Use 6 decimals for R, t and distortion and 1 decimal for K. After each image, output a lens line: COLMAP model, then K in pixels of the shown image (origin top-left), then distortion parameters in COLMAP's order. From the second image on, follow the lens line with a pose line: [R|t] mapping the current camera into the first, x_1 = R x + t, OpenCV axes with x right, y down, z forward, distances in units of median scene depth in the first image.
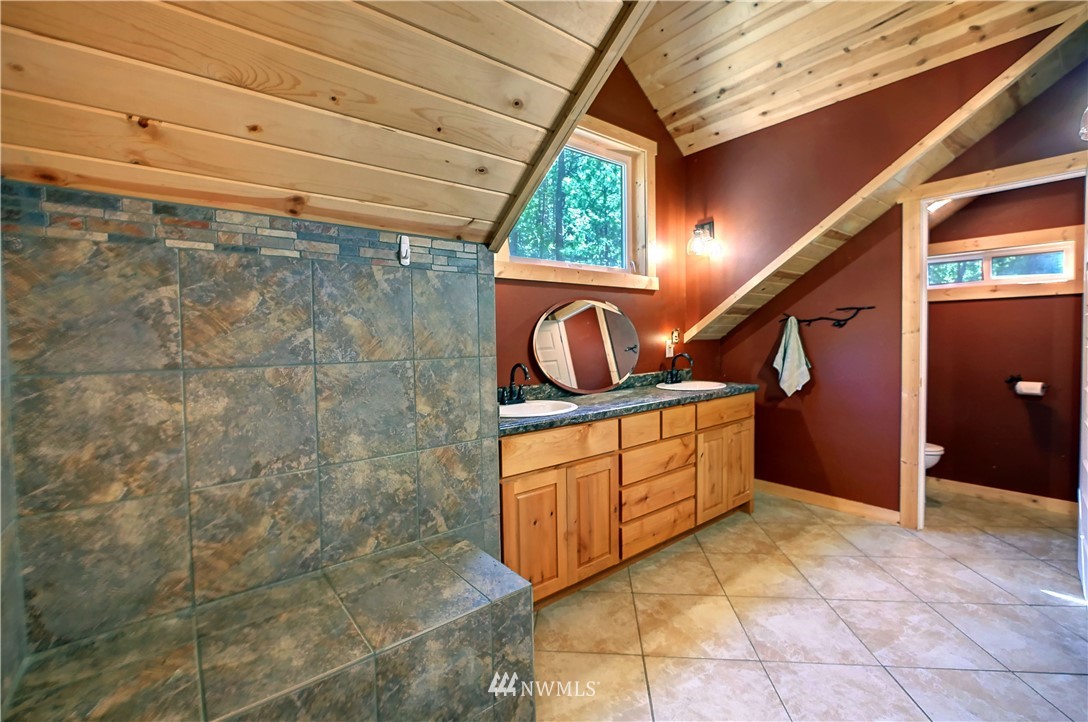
lens RADIAL K [[460.4, 0, 554.8], [0, 460.4, 349.7], [0, 0, 1]] dist [0.000072, 0.000017]
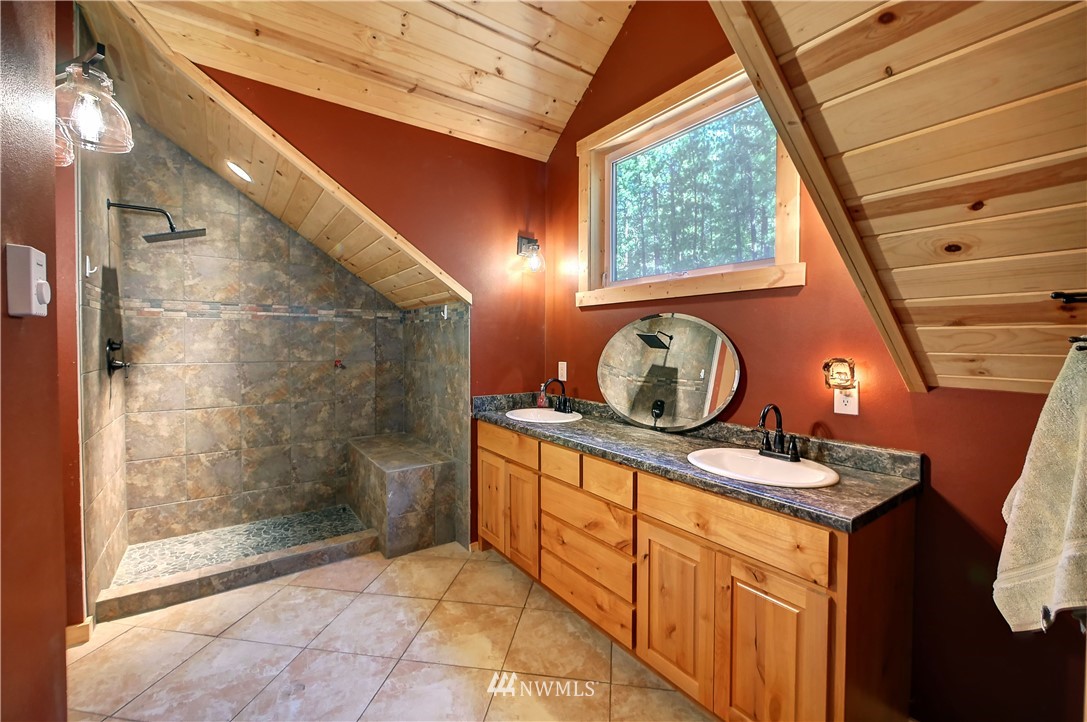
lens RADIAL K [[460.0, 0, 554.3], [0, 460.0, 349.7], [0, 0, 1]] dist [0.000072, 0.000017]
pose [[-0.067826, 0.032132, -0.997180, 1.146007], [-0.033414, 0.998847, 0.034459, -0.090328], [0.997137, 0.035657, -0.066674, 1.083461]]
